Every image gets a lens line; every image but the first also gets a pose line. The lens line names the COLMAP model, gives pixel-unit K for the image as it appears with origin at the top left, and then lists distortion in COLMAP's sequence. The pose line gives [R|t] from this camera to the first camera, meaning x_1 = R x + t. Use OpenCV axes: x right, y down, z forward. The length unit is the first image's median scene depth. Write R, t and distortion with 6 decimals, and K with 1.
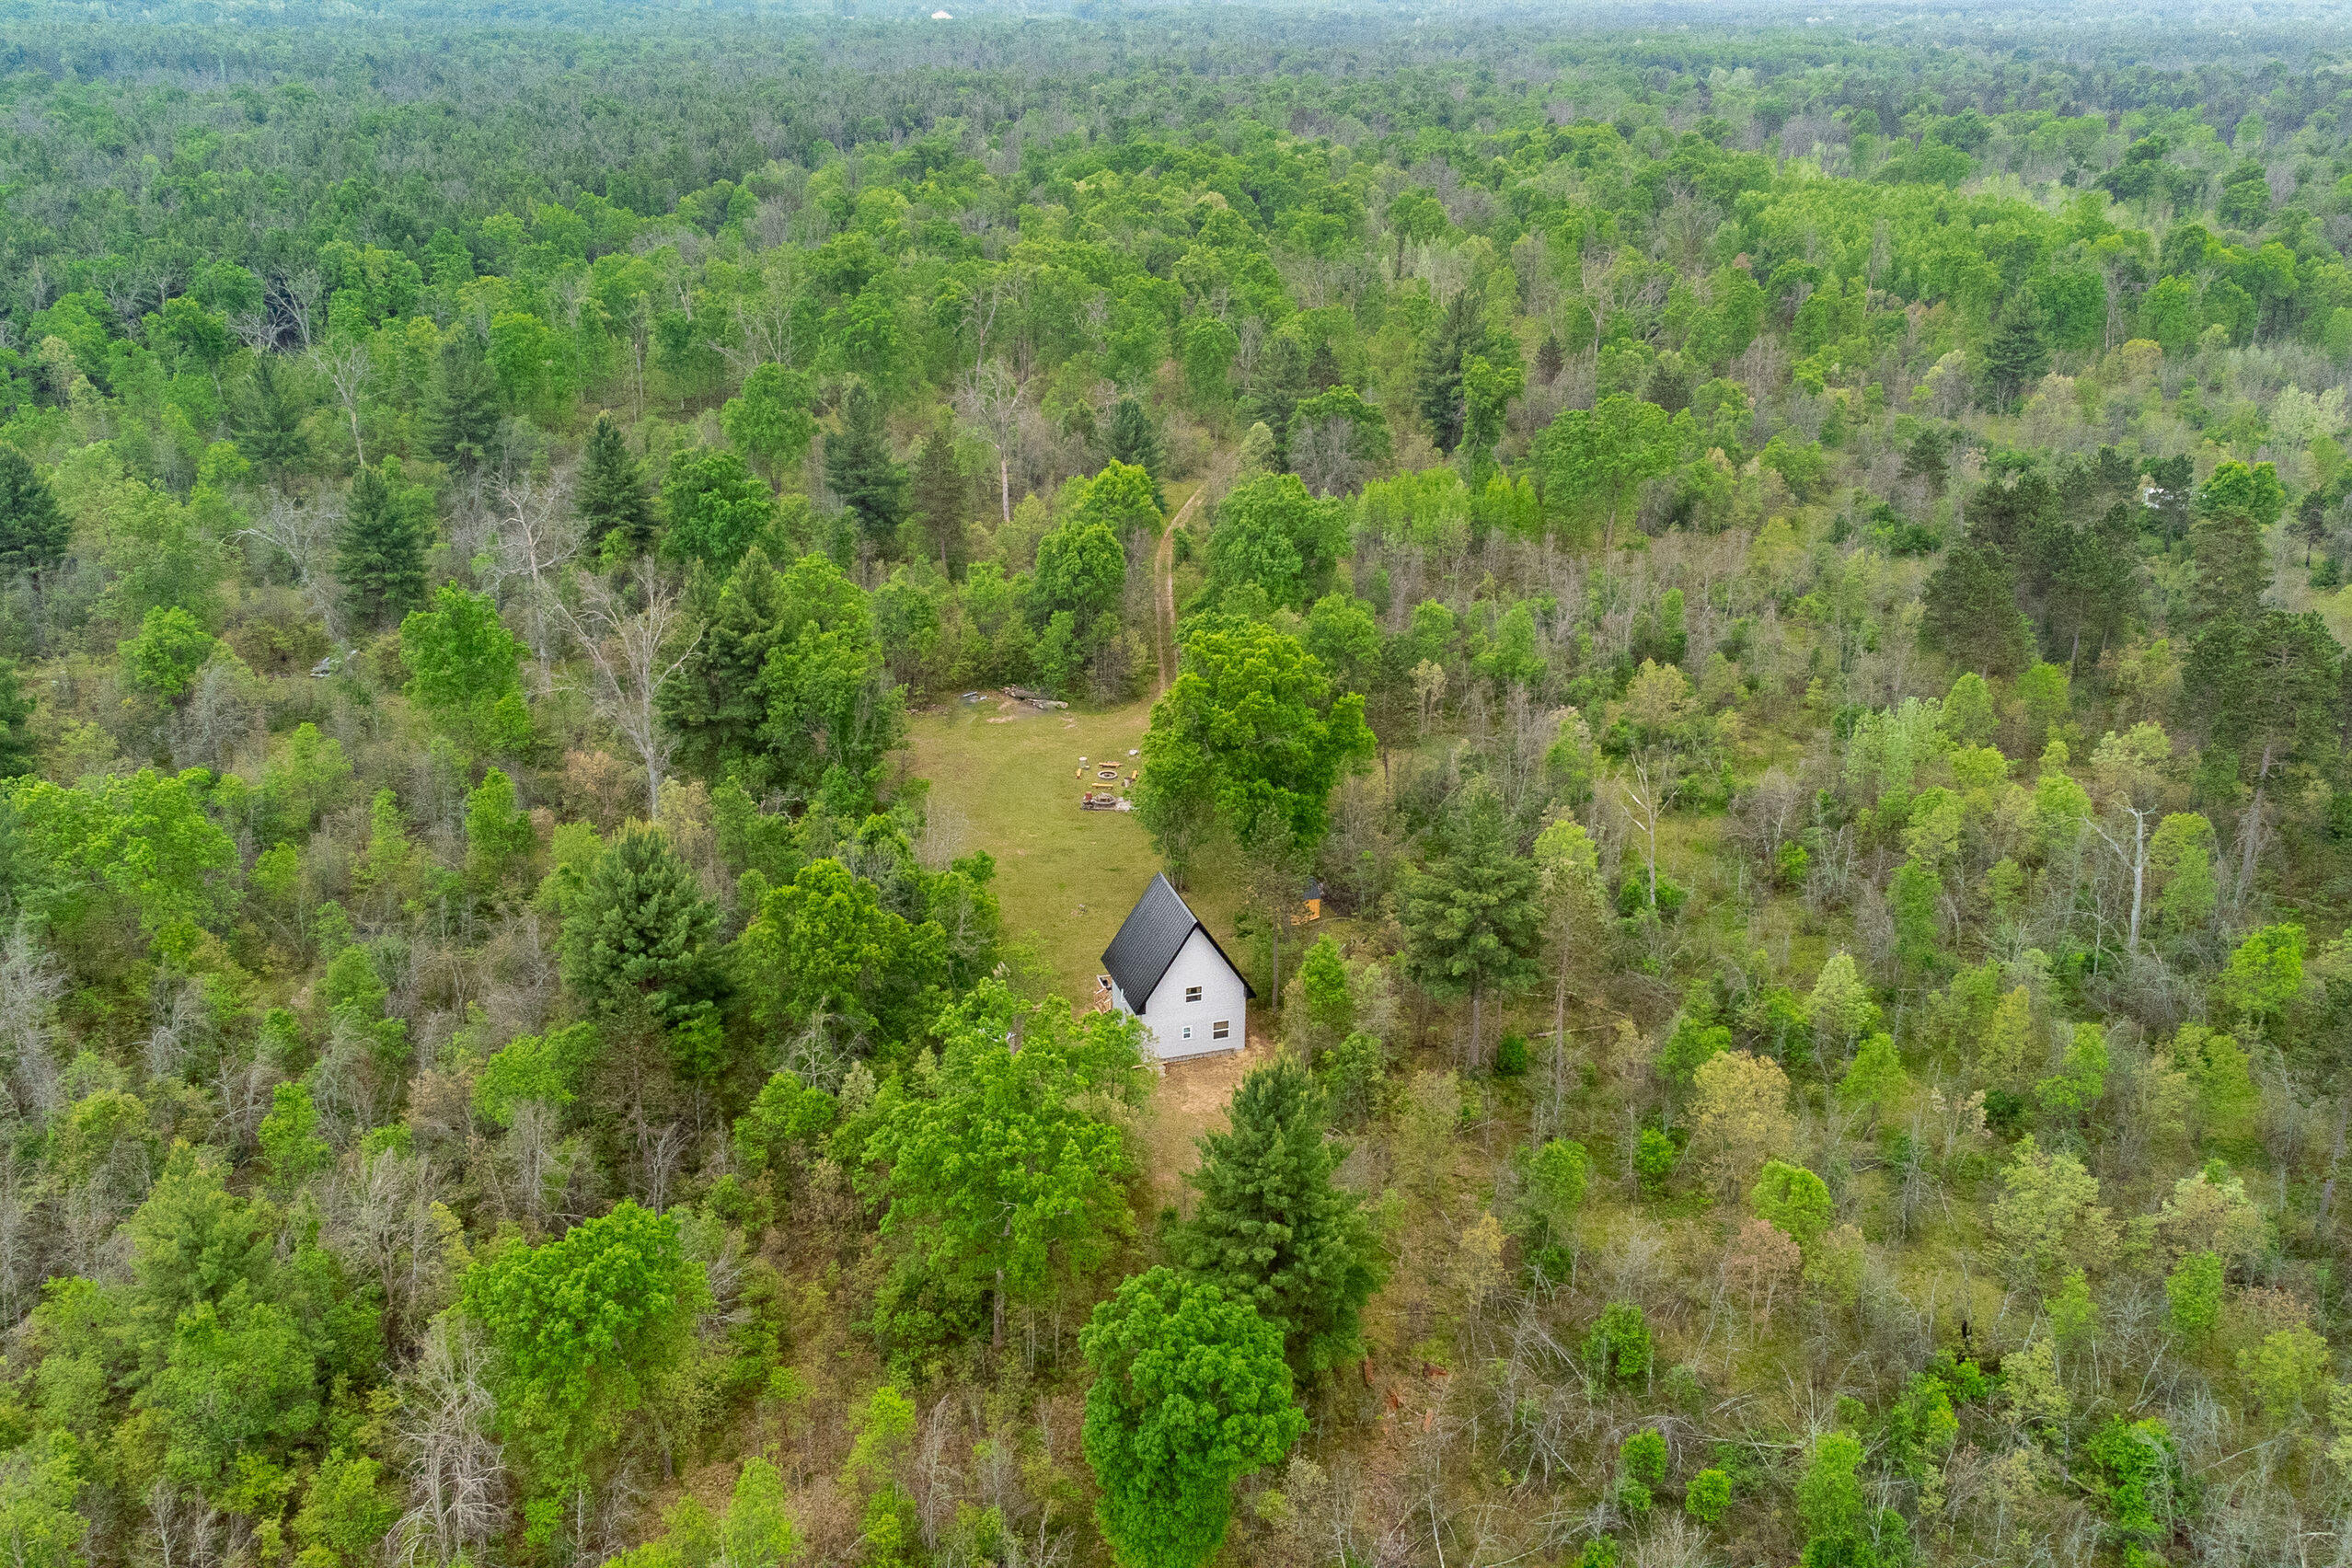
lens RADIAL K [[2100.1, 0, 1168.3], [0, 2100.1, 771.7], [0, 0, 1]] dist [0.028642, -0.013648]
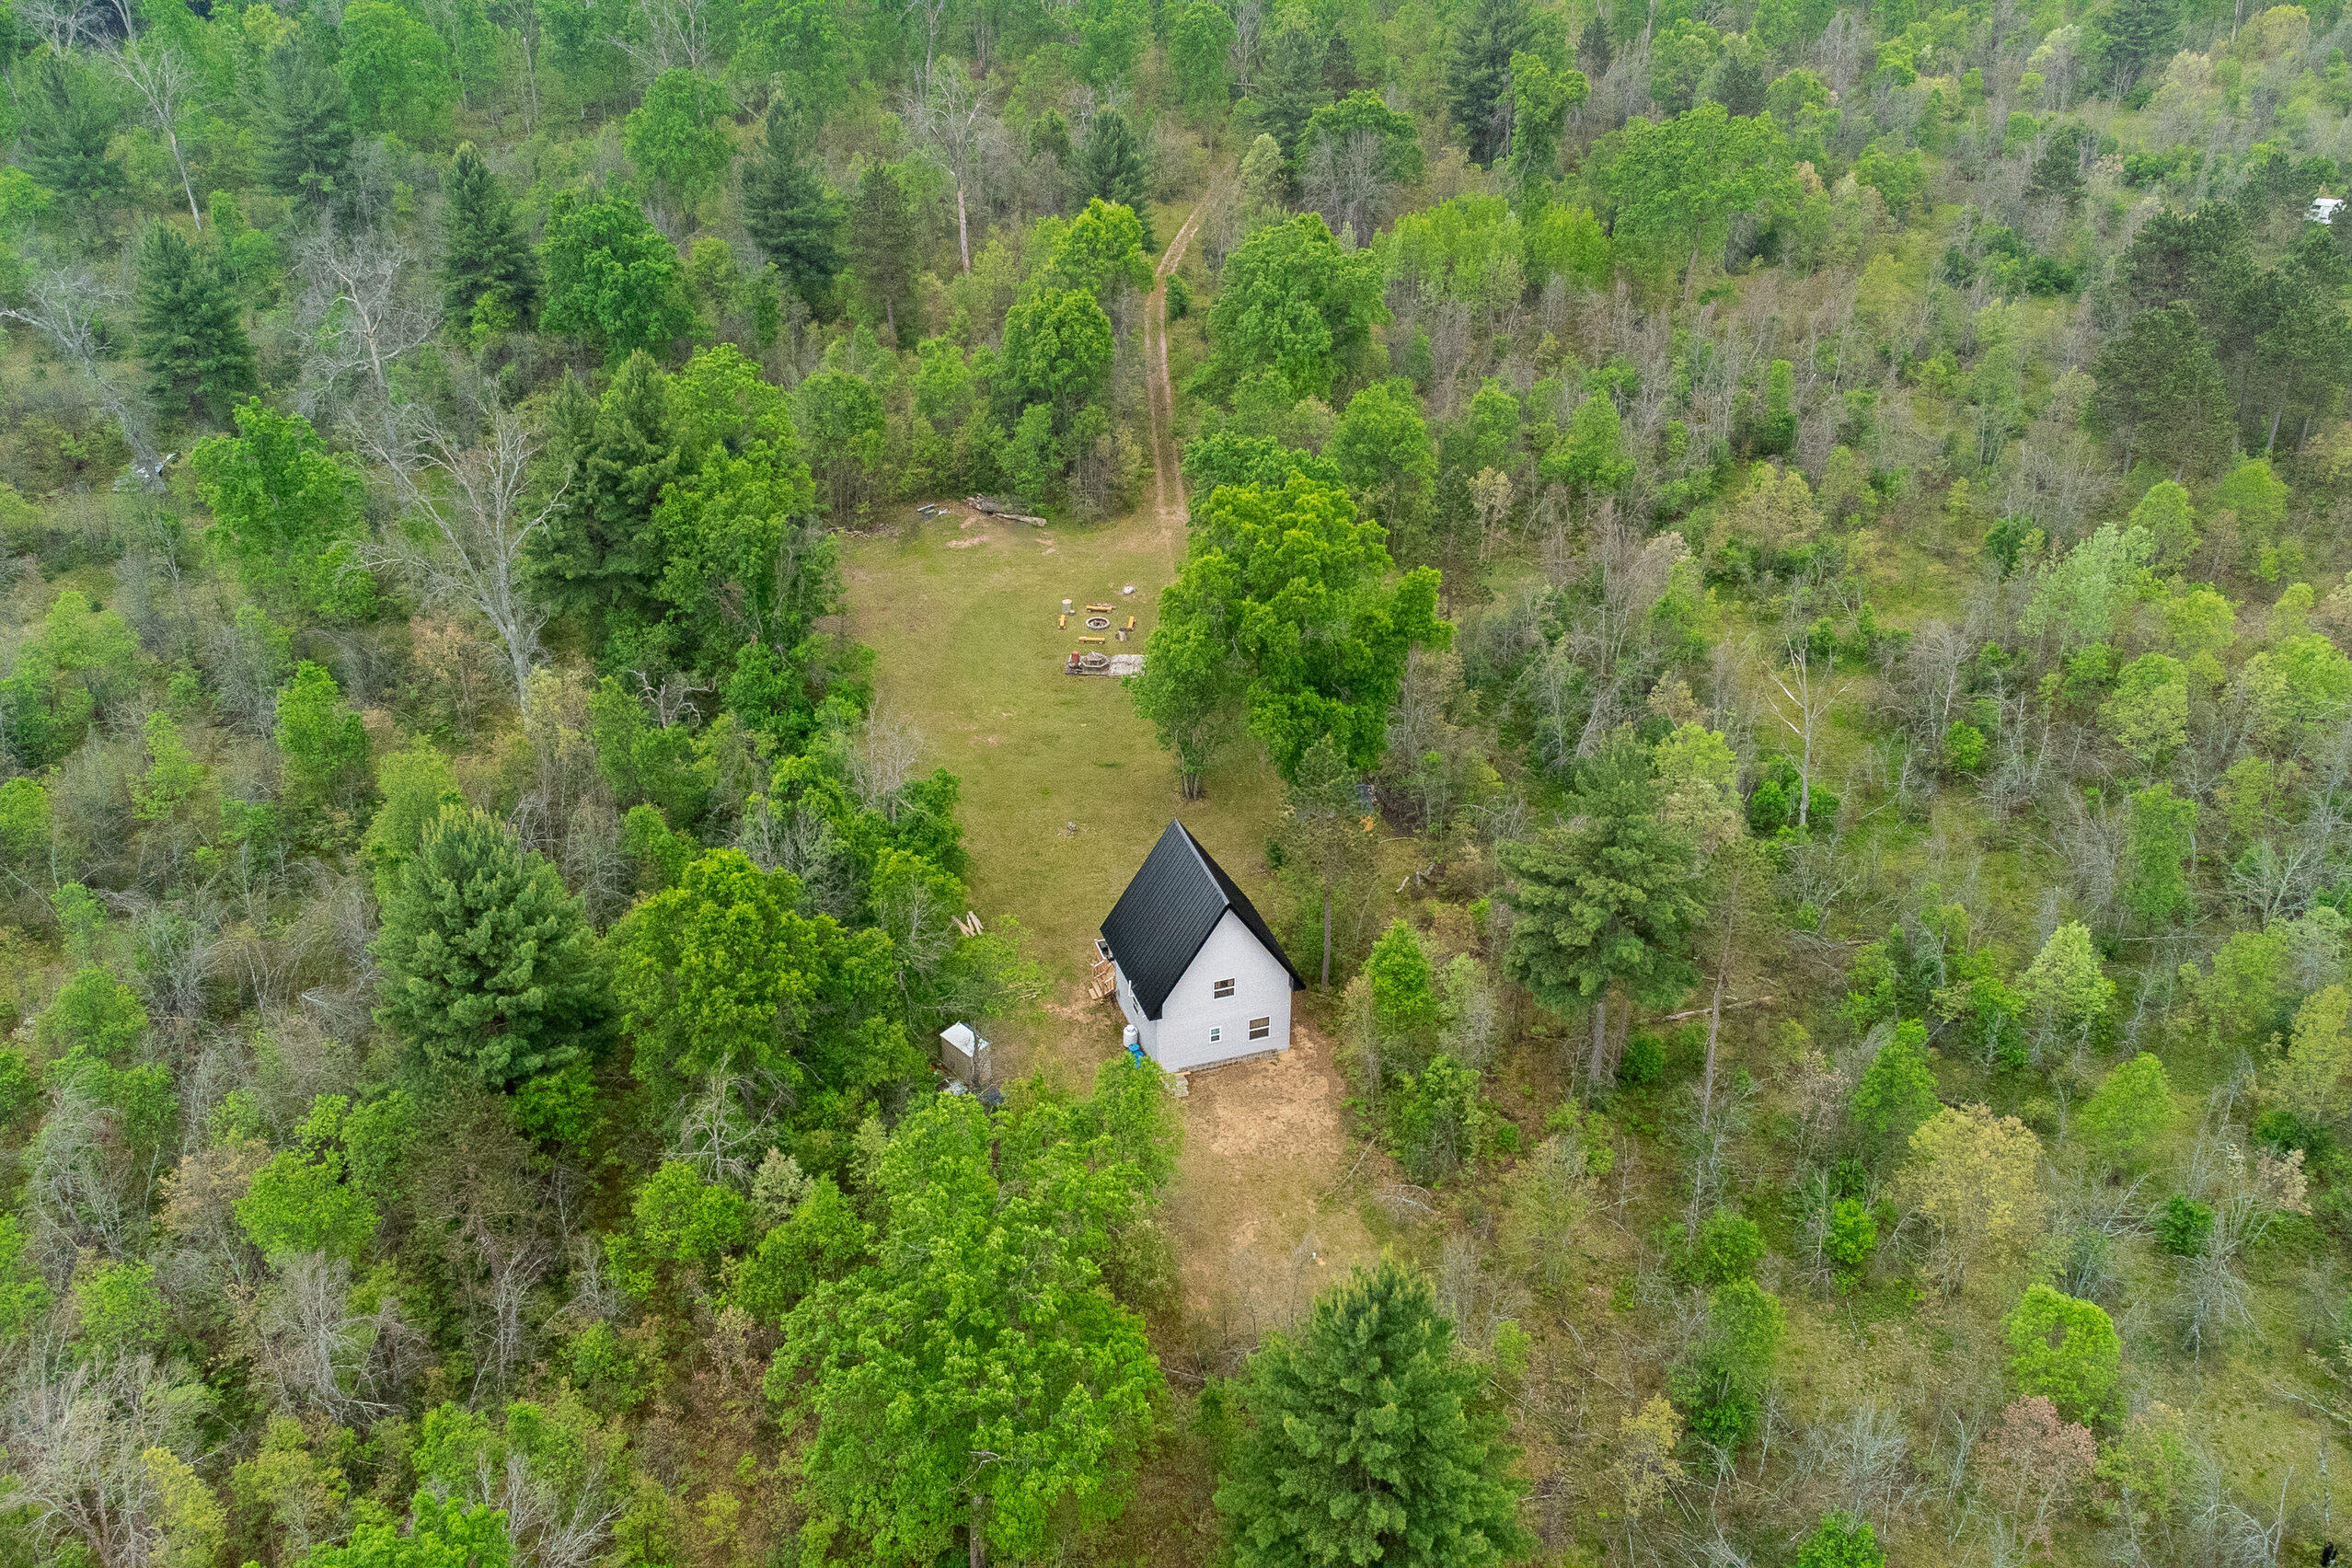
lens RADIAL K [[2100.1, 0, 1168.3], [0, 2100.1, 771.7], [0, 0, 1]] dist [0.028642, -0.013648]
pose [[0.999850, -0.013552, 0.010825, -0.010347], [0.011746, 0.988257, 0.152348, -0.059069], [-0.012763, -0.152198, 0.988268, 0.176018]]
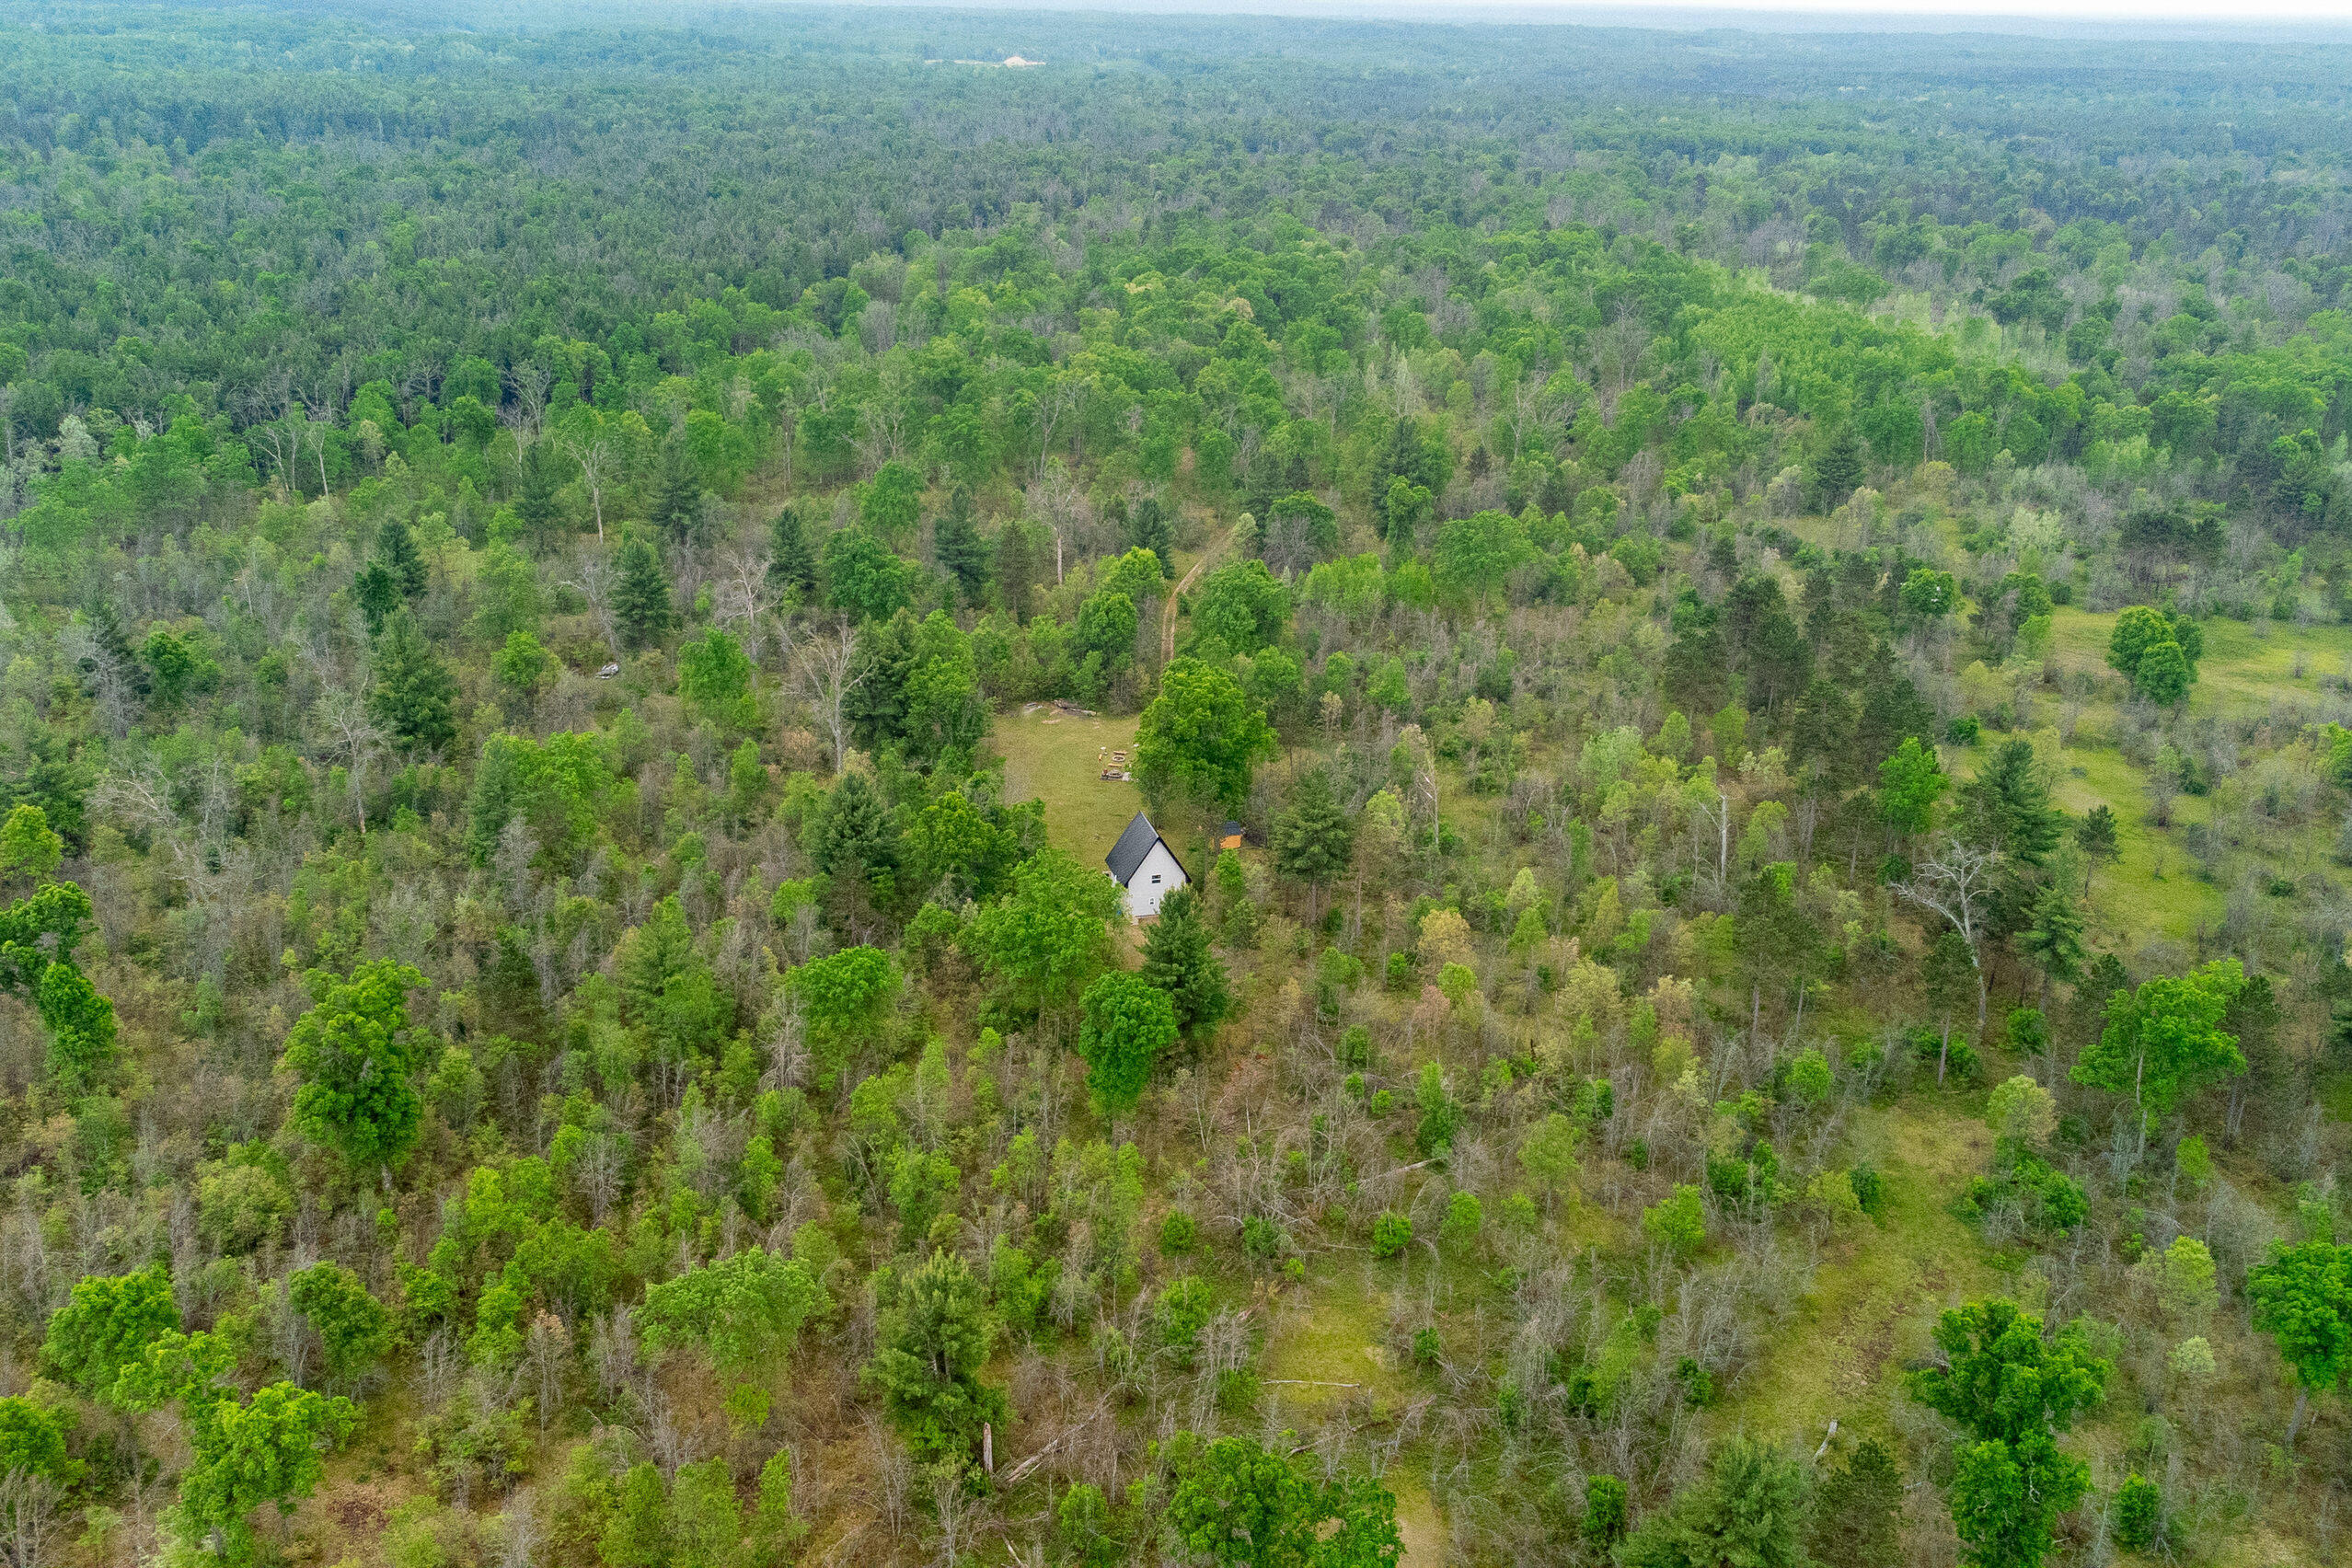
lens RADIAL K [[2100.1, 0, 1168.3], [0, 2100.1, 771.7], [0, 0, 1]] dist [0.028642, -0.013648]
pose [[0.999172, 0.034122, -0.022174, 0.039087], [-0.034293, 0.999385, -0.007382, 0.019514], [0.021909, 0.008136, 0.999727, -0.508973]]
